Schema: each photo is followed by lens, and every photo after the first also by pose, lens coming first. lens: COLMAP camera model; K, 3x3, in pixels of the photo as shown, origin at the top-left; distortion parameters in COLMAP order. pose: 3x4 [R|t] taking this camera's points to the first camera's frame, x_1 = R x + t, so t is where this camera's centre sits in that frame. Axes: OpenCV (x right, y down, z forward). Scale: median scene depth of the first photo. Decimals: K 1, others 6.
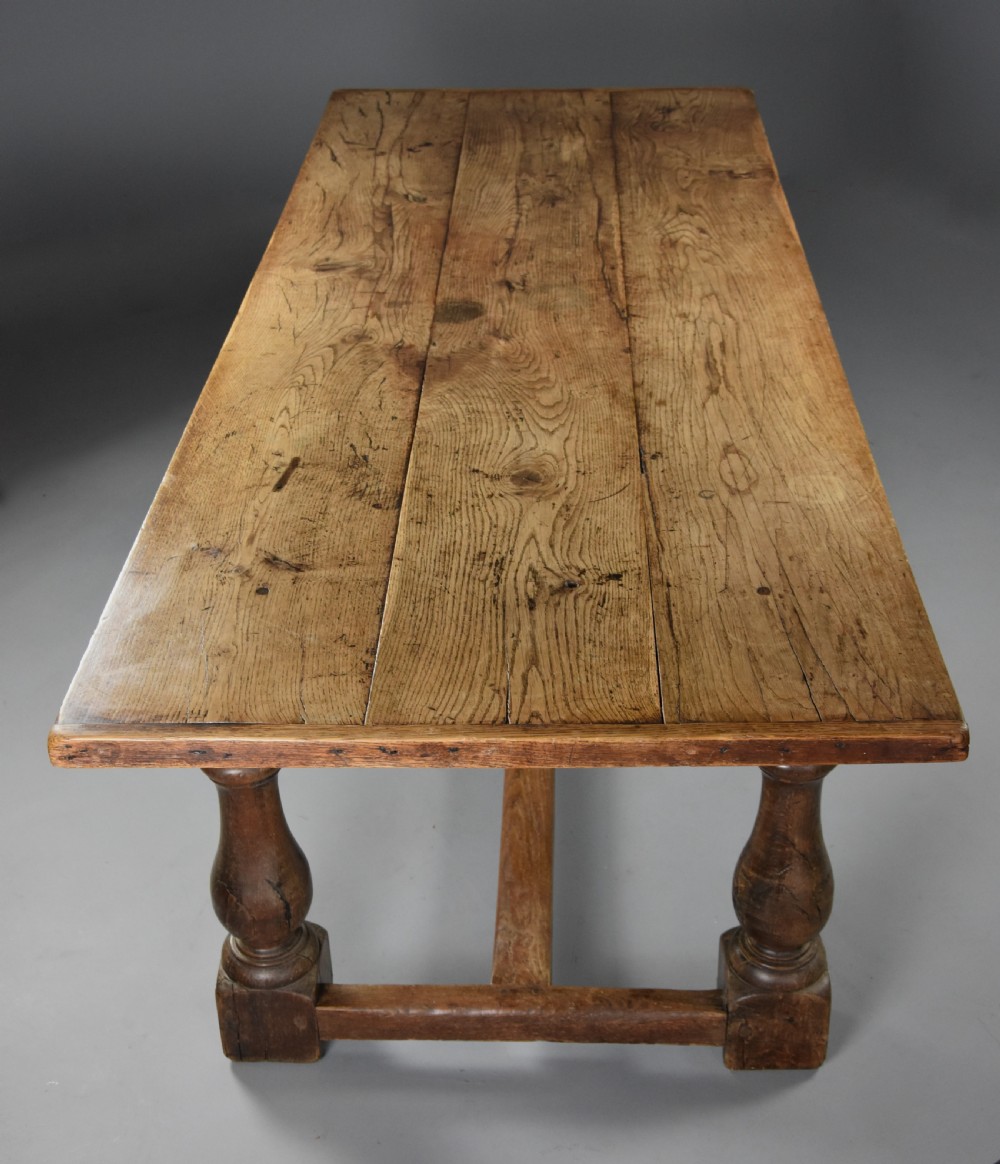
lens RADIAL K [[1610.7, 0, 500.0], [0, 1610.7, 582.0], [0, 0, 1]] dist [-0.033887, 0.076715]
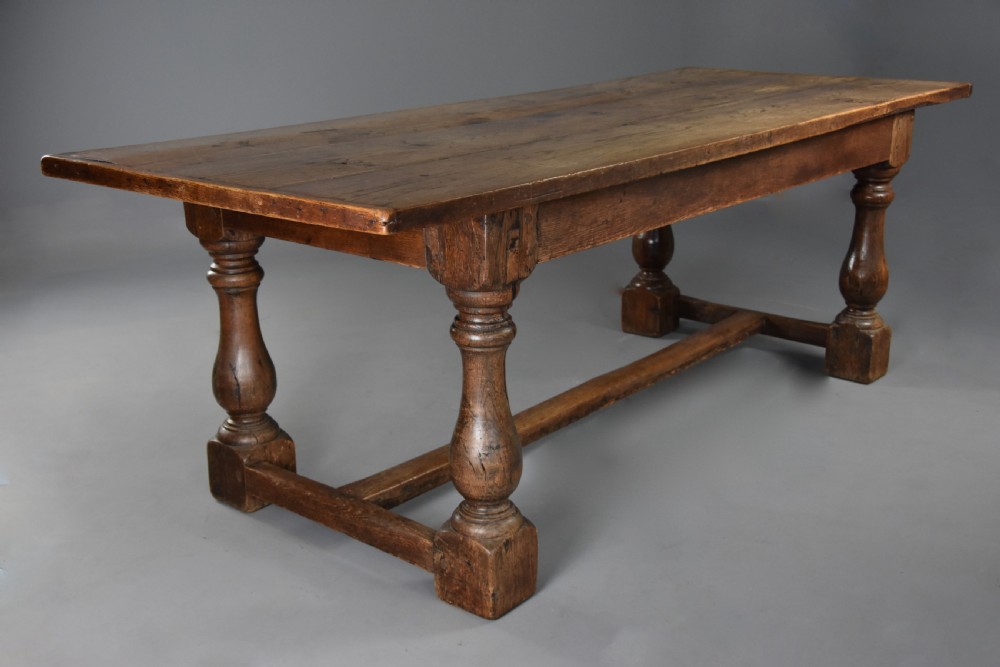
lens RADIAL K [[1141.2, 0, 477.8], [0, 1141.2, 334.6], [0, 0, 1]] dist [0.042607, 0.018828]
pose [[0.780100, 0.201552, -0.592301, 0.755738], [-0.341260, 0.930539, -0.132813, 0.233932], [0.524391, 0.305736, 0.794695, 0.206391]]
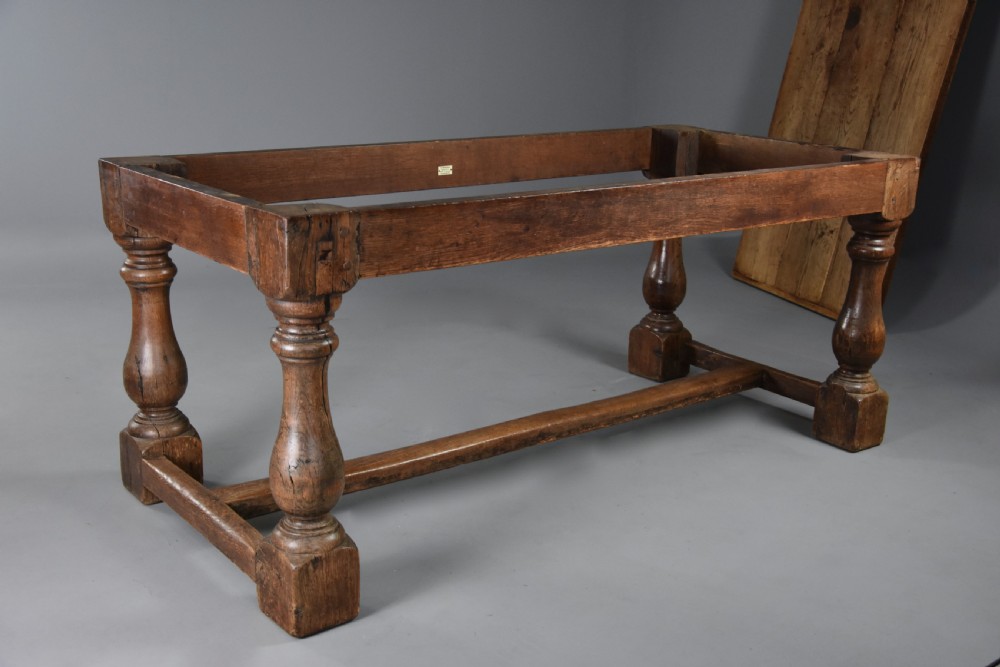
lens RADIAL K [[1141.2, 0, 477.8], [0, 1141.2, 334.6], [0, 0, 1]] dist [0.042607, 0.018828]
pose [[0.638443, 0.251541, -0.727405, 0.974390], [-0.449502, 0.889023, -0.087099, 0.112447], [0.624771, 0.382578, 0.680658, 0.415176]]
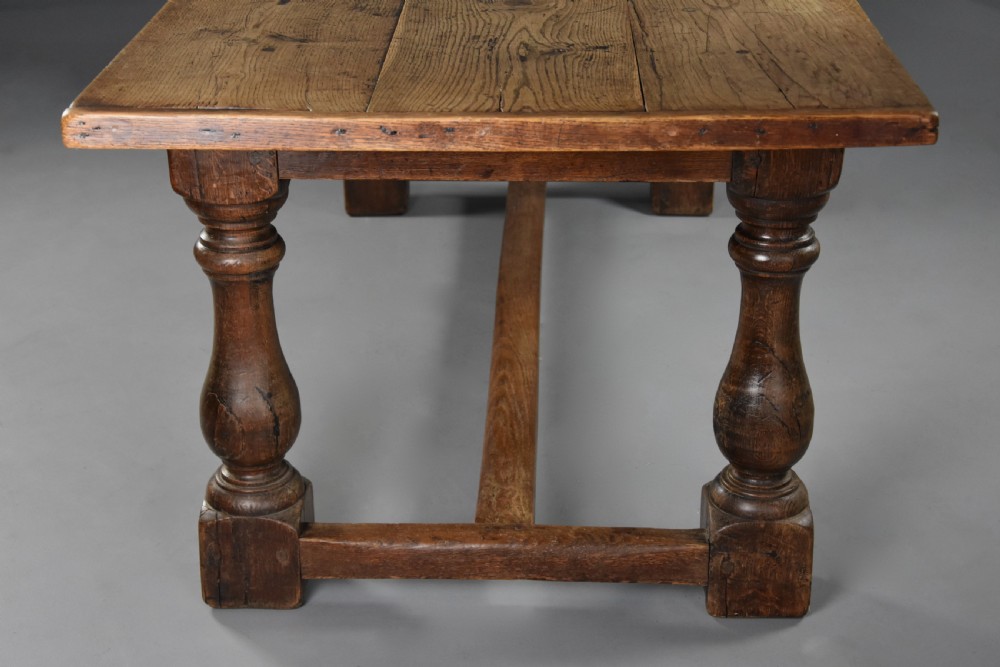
lens RADIAL K [[1678.7, 0, 500.0], [0, 1678.7, 333.5], [0, 0, 1]] dist [0.246871, 0.083241]
pose [[0.999739, 0.019454, 0.011996, -0.004966], [-0.017470, 0.988875, -0.147721, 0.315113], [-0.014736, 0.147473, 0.988956, -0.067908]]
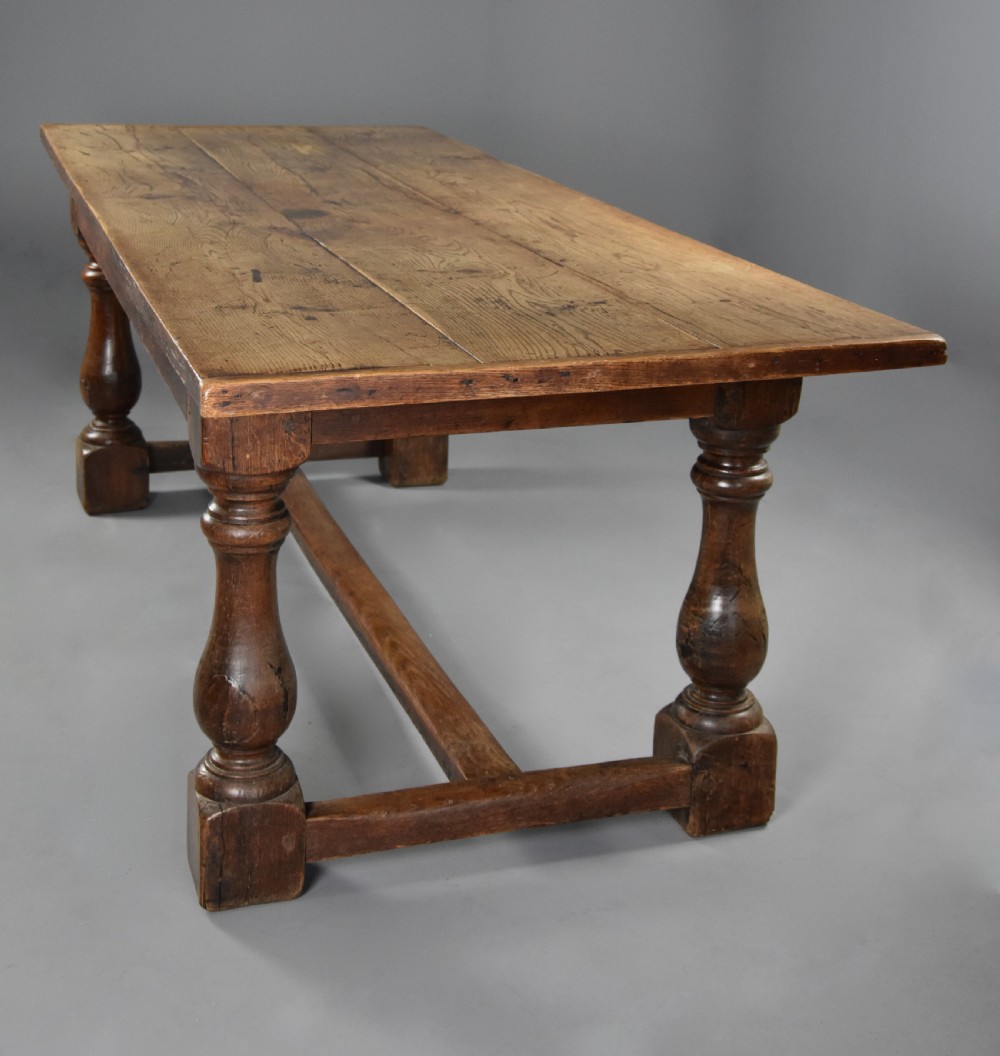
lens RADIAL K [[1702.1, 0, 501.9], [0, 1702.1, 336.5], [0, 0, 1]] dist [0.029661, 0.209758]
pose [[0.931972, -0.029583, 0.361322, -0.397919], [0.145560, 0.943335, -0.298215, 0.339720], [-0.332026, 0.330522, 0.883467, -0.050425]]
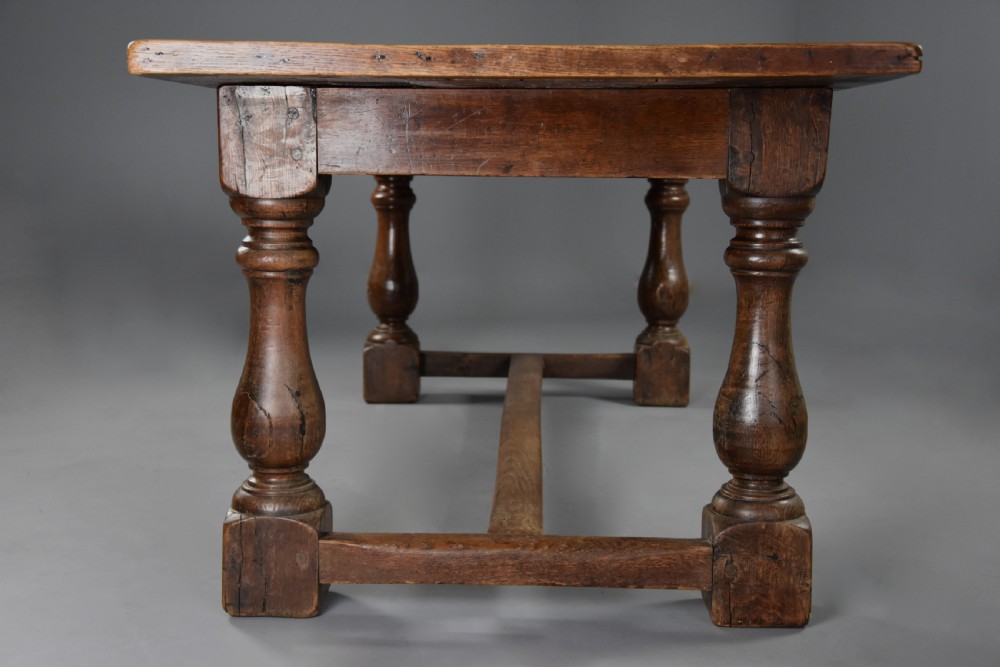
lens RADIAL K [[1426.4, 0, 500.0], [0, 1426.4, 333.5], [0, 0, 1]] dist [0.149980, 0.037374]
pose [[0.999218, 0.035915, 0.016553, -0.018784], [-0.026019, 0.912276, -0.408748, 0.561228], [-0.029781, 0.407998, 0.912497, 0.099277]]
